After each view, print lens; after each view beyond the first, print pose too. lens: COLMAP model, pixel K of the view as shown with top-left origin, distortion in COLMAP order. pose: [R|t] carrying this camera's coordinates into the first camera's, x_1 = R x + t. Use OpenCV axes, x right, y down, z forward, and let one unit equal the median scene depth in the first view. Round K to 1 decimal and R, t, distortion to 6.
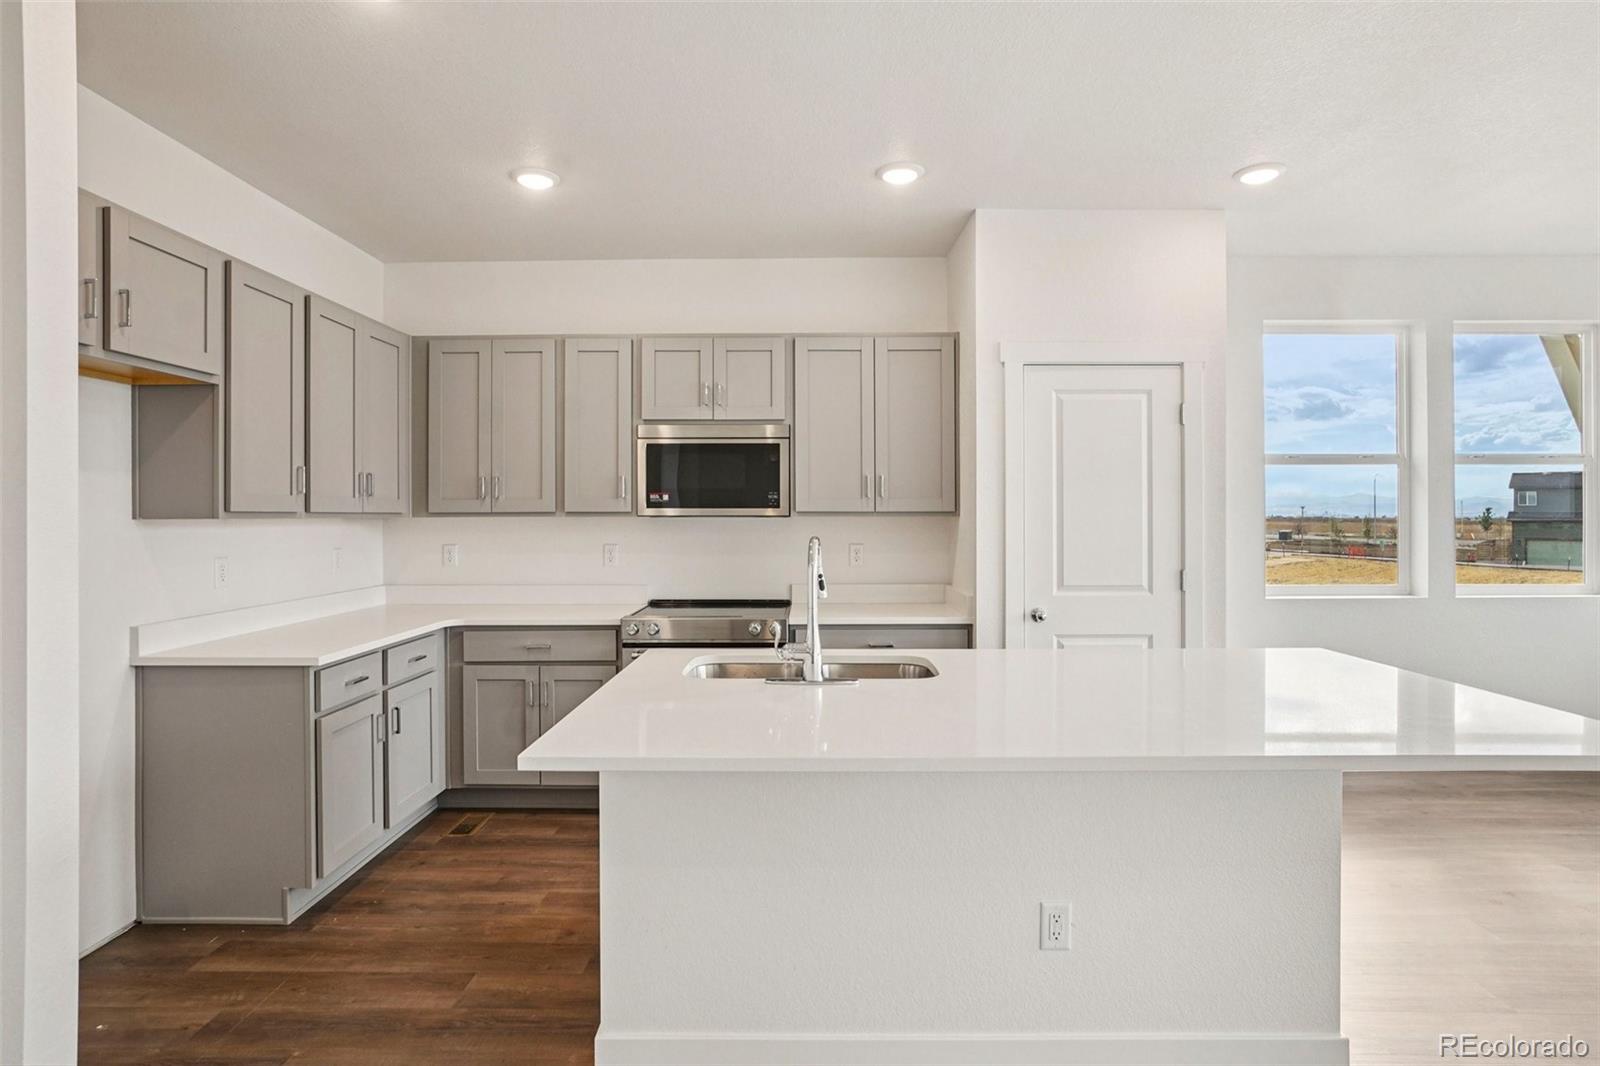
lens RADIAL K [[832.5, 0, 801.1], [0, 832.5, 518.7], [0, 0, 1]] dist [-0.056432, 0.047199]
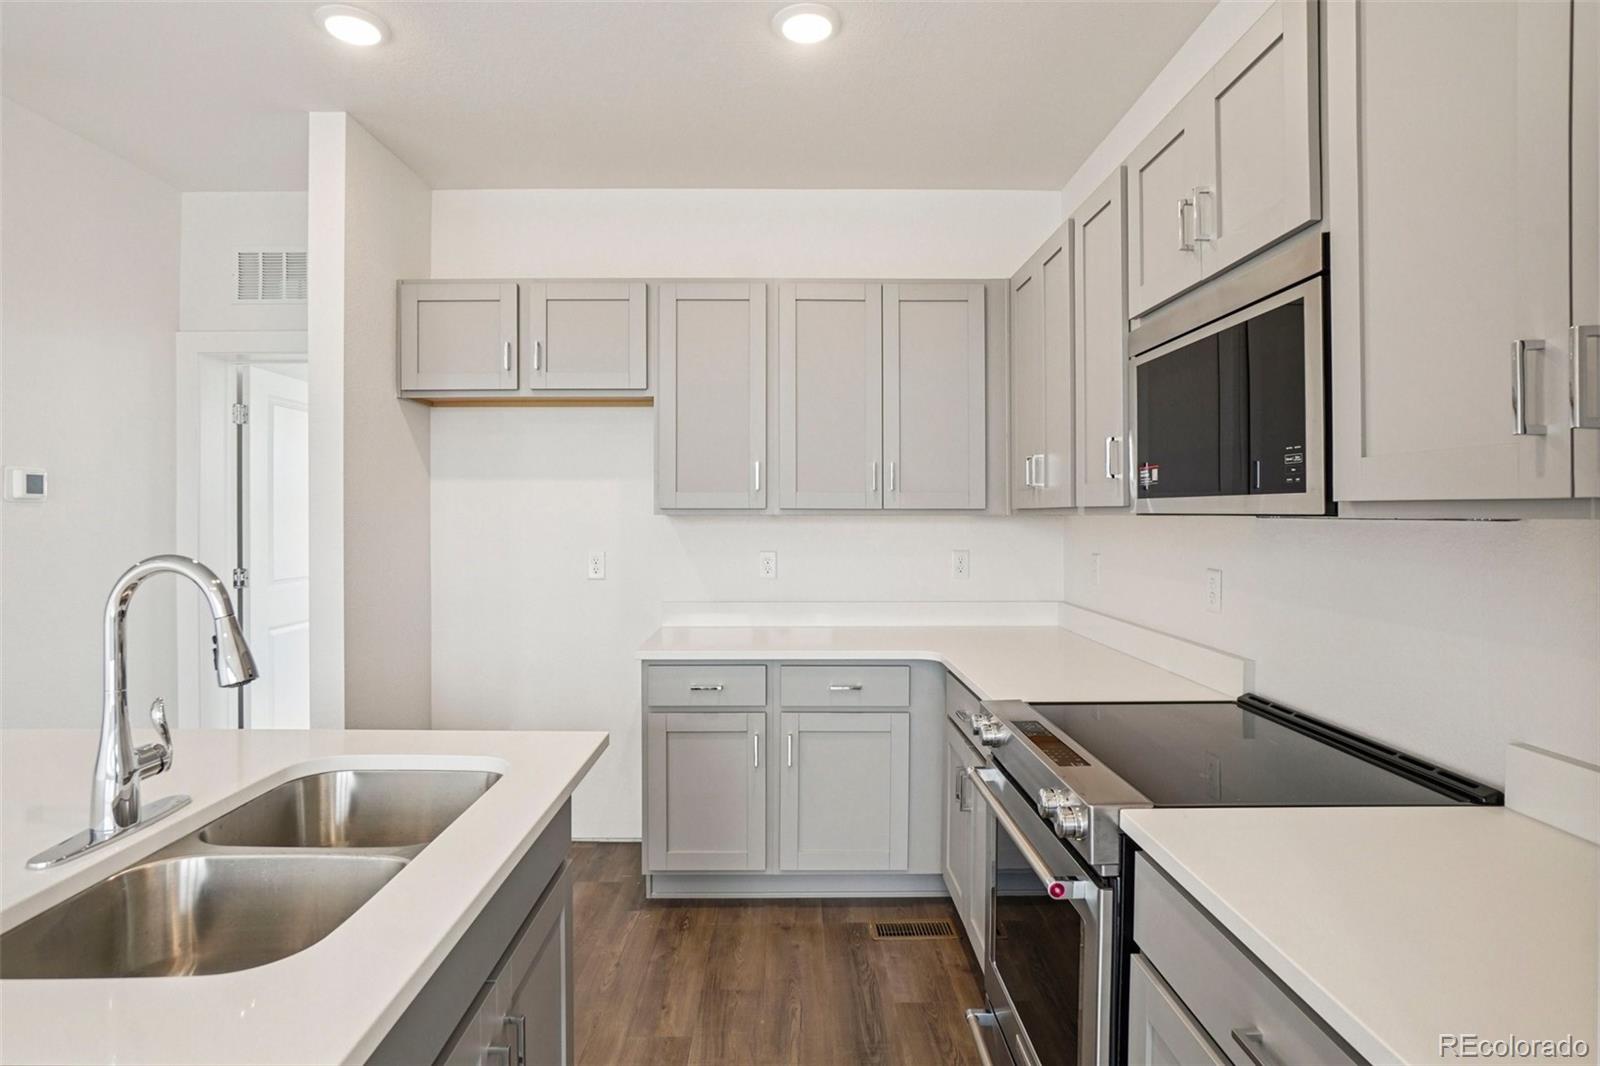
lens RADIAL K [[835.7, 0, 790.2], [0, 835.7, 513.3], [0, 0, 1]] dist [-0.025117, -0.000205]
pose [[0.006942, 0.002277, -0.999973, 0.309051], [-0.001408, 0.999996, 0.002267, -0.004594], [0.999975, 0.001392, 0.006945, 0.801663]]
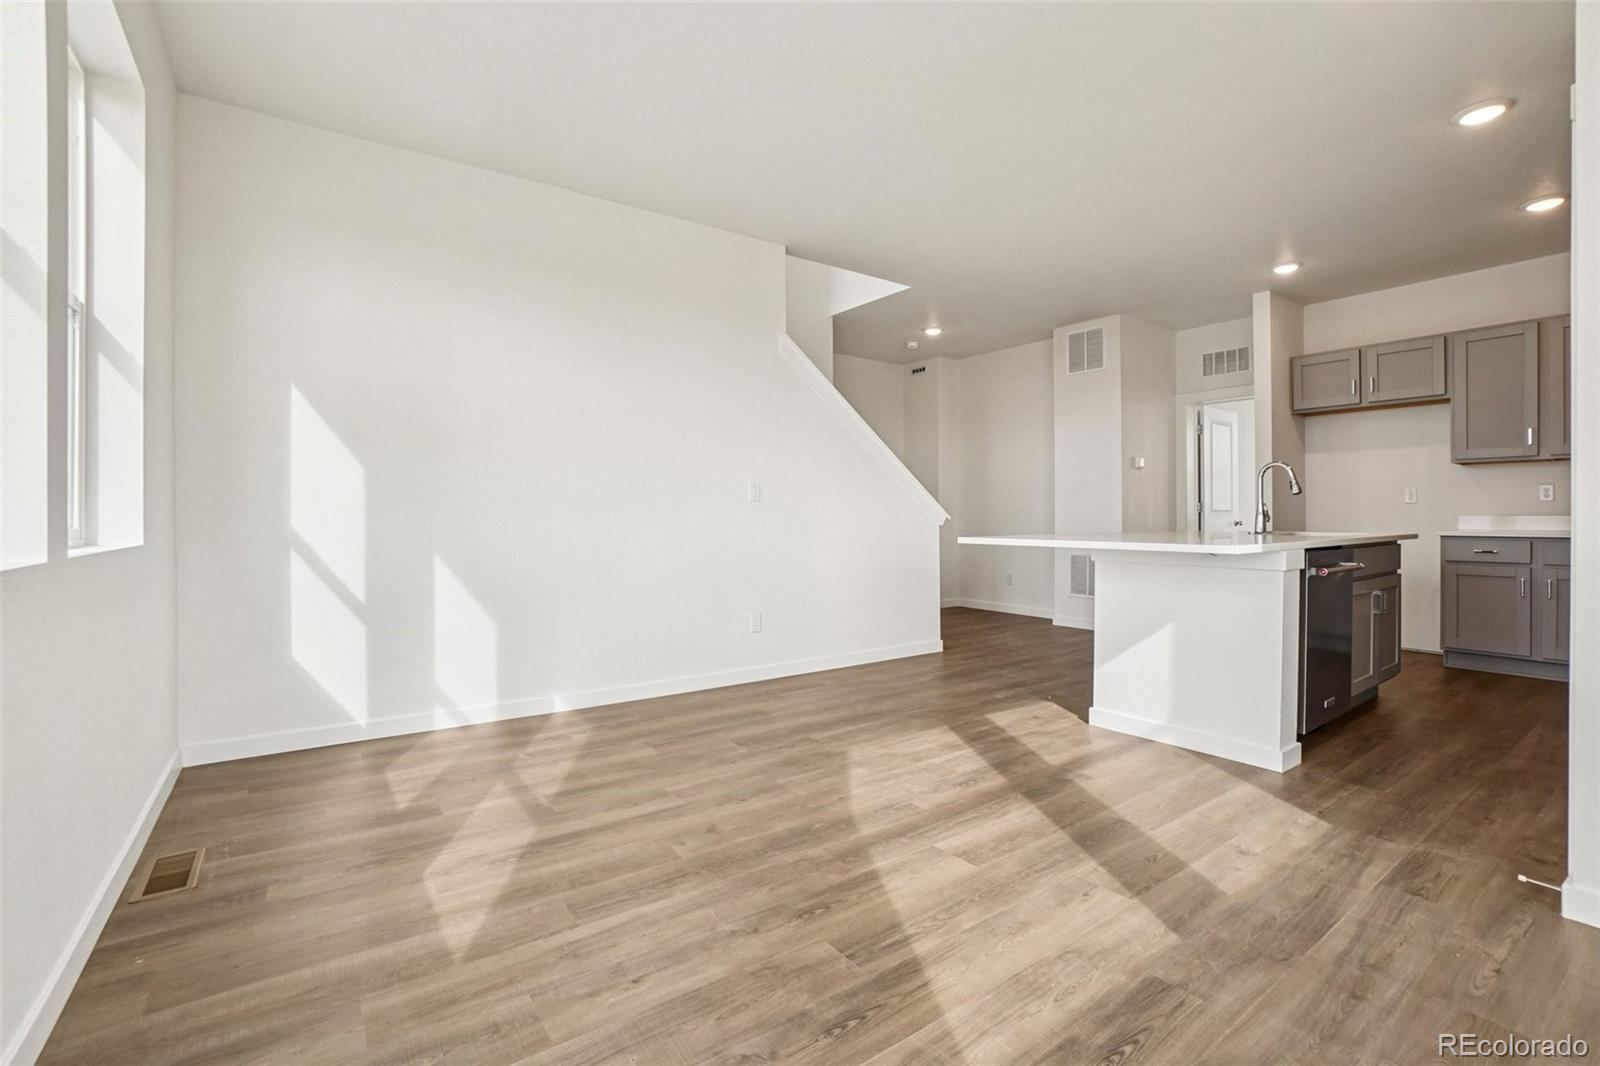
lens RADIAL K [[727.3, 0, 801.1], [0, 727.3, 512.9], [0, 0, 1]] dist [-0.036591, 0.013756]
pose [[-0.805950, 0.000856, -0.591983, 1.126674], [0.002333, 0.999996, -0.001730, 0.082524], [0.591979, -0.002775, -0.805949, 0.999147]]
